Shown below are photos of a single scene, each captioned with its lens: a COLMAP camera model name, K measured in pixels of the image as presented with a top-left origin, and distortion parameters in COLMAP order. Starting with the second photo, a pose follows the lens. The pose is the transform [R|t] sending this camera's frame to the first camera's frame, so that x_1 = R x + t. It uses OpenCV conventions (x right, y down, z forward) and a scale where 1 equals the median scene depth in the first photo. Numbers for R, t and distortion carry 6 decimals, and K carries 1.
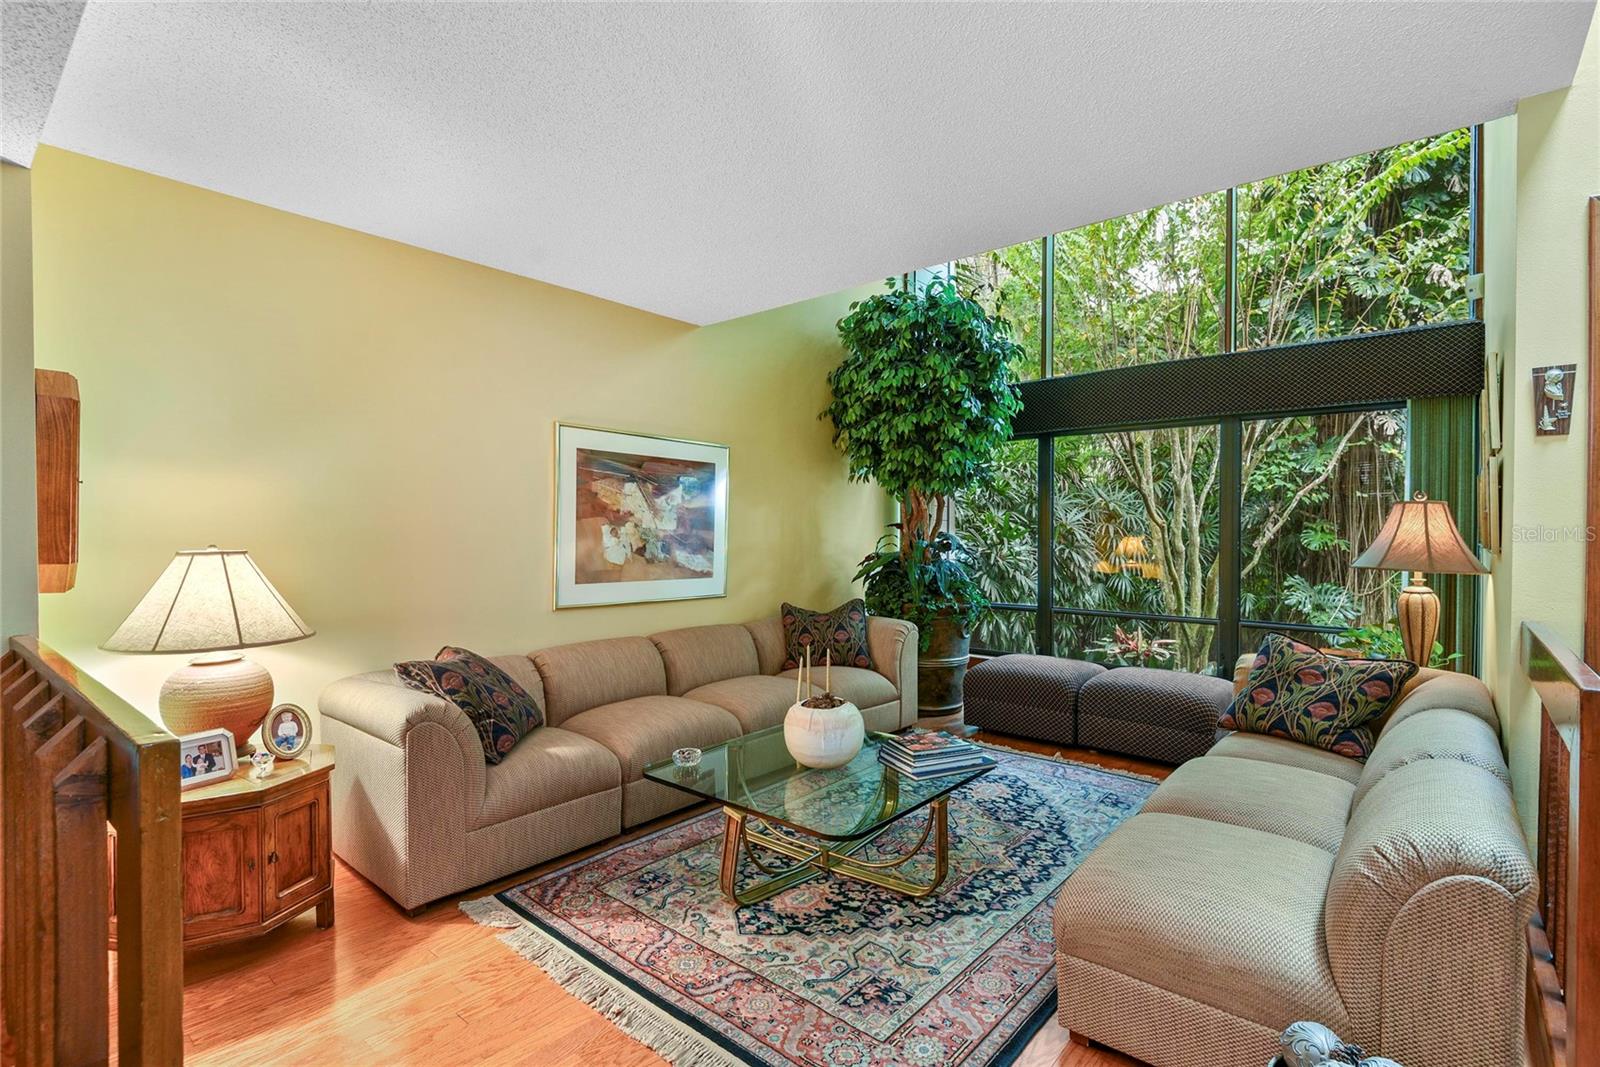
lens RADIAL K [[761.2, 0, 802.2], [0, 761.2, 537.5], [0, 0, 1]] dist [0.003271, 0.000235]
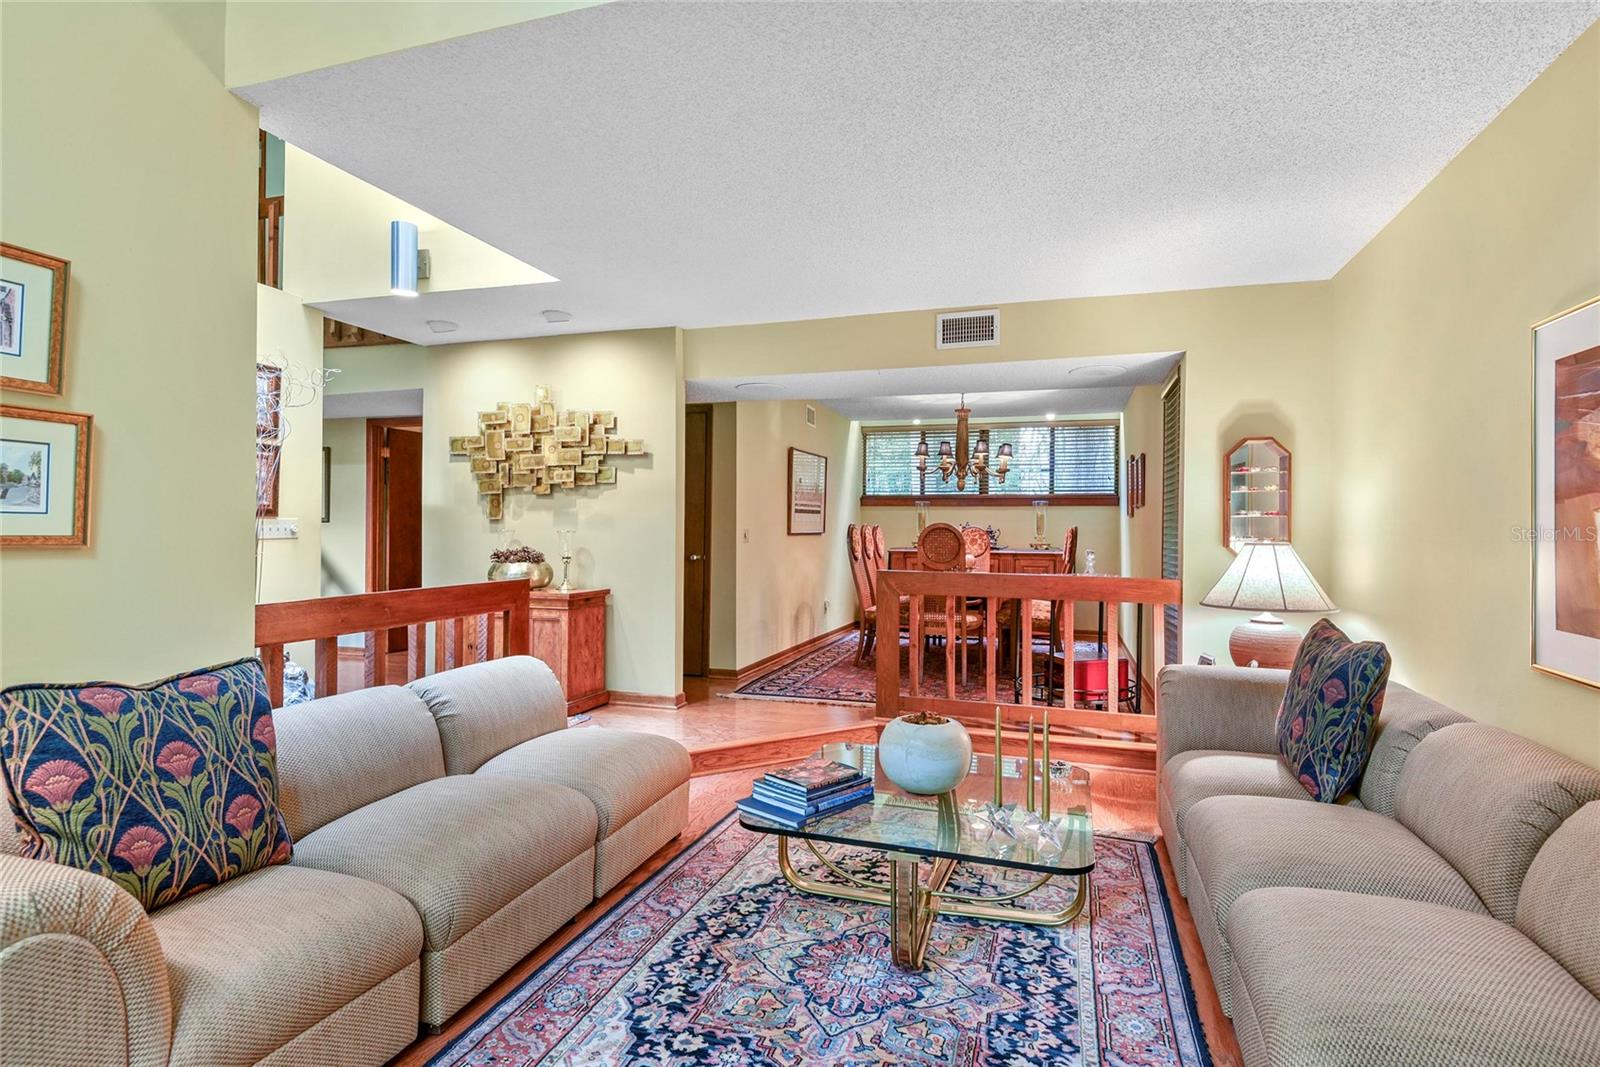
lens RADIAL K [[803.2, 0, 803.8], [0, 803.2, 530.7], [0, 0, 1]] dist [-0.001623, -0.000116]
pose [[-0.926170, -0.009771, -0.376980, 0.550898], [-0.008150, 0.999949, -0.005896, 0.003864], [0.377018, -0.002389, -0.926203, 1.945865]]
